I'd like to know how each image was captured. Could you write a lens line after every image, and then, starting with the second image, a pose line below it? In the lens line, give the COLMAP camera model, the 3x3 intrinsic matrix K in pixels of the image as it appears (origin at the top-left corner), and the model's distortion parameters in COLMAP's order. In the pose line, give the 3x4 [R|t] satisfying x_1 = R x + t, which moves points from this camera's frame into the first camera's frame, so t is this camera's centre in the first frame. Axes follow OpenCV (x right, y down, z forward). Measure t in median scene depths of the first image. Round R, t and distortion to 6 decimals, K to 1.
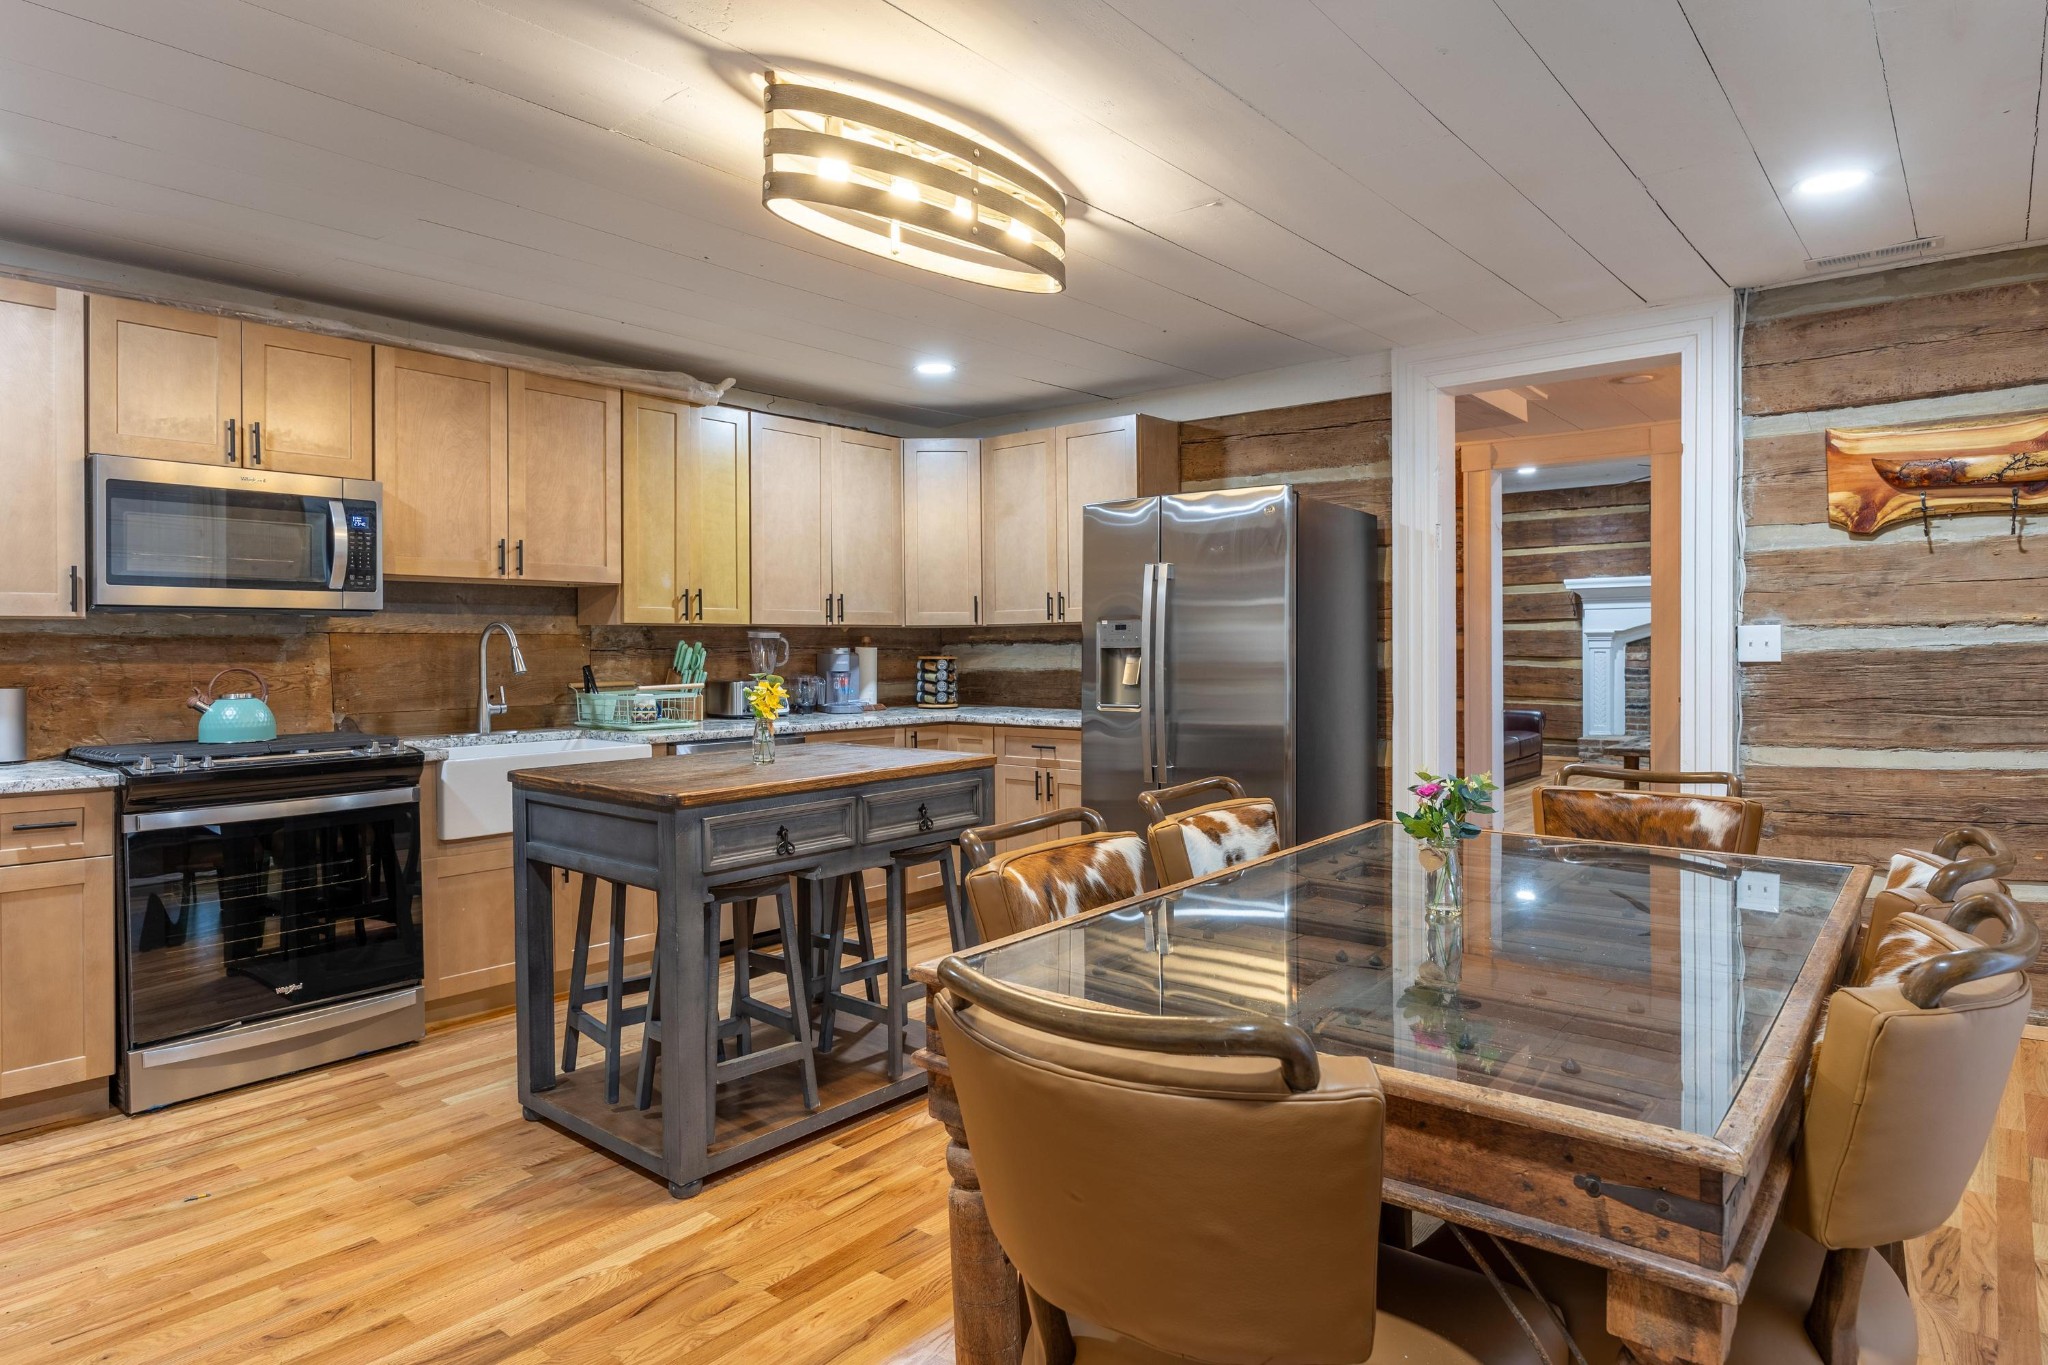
lens RADIAL K [[1184.9, 0, 1017.5], [0, 1184.9, 662.2], [0, 0, 1]] dist [-0.008291, -0.000212]
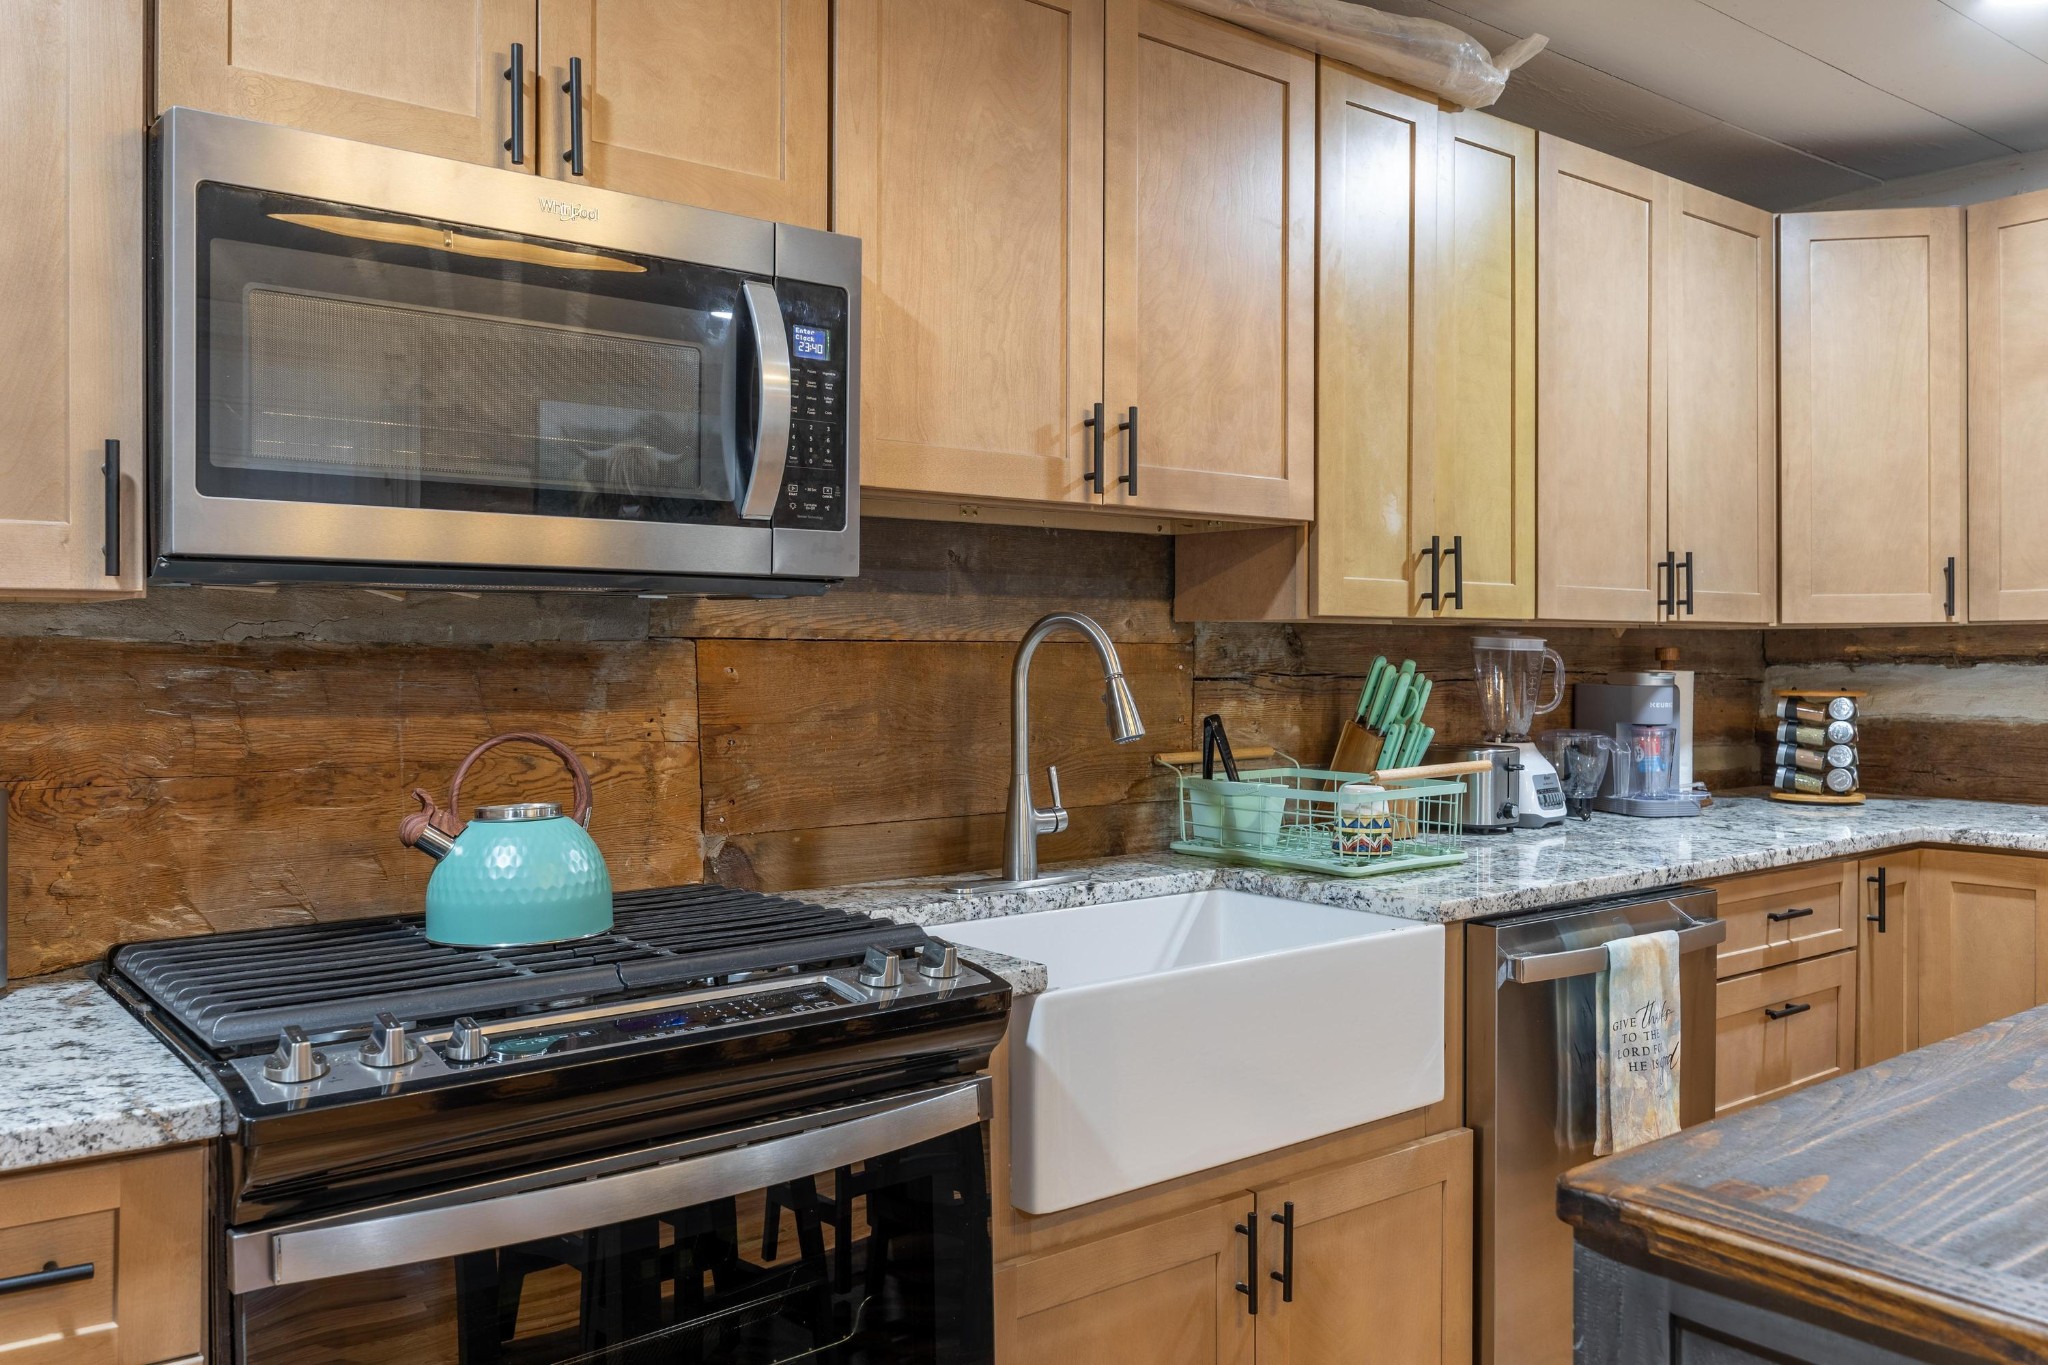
lens RADIAL K [[1586.8, 0, 1027.3], [0, 1586.8, 679.2], [0, 0, 1]] dist [-0.003241, -0.003604]
pose [[0.979309, 0.006949, -0.202253, -0.354063], [-0.006594, 0.999975, 0.002429, -0.012644], [0.202265, -0.001045, 0.979330, 0.477327]]
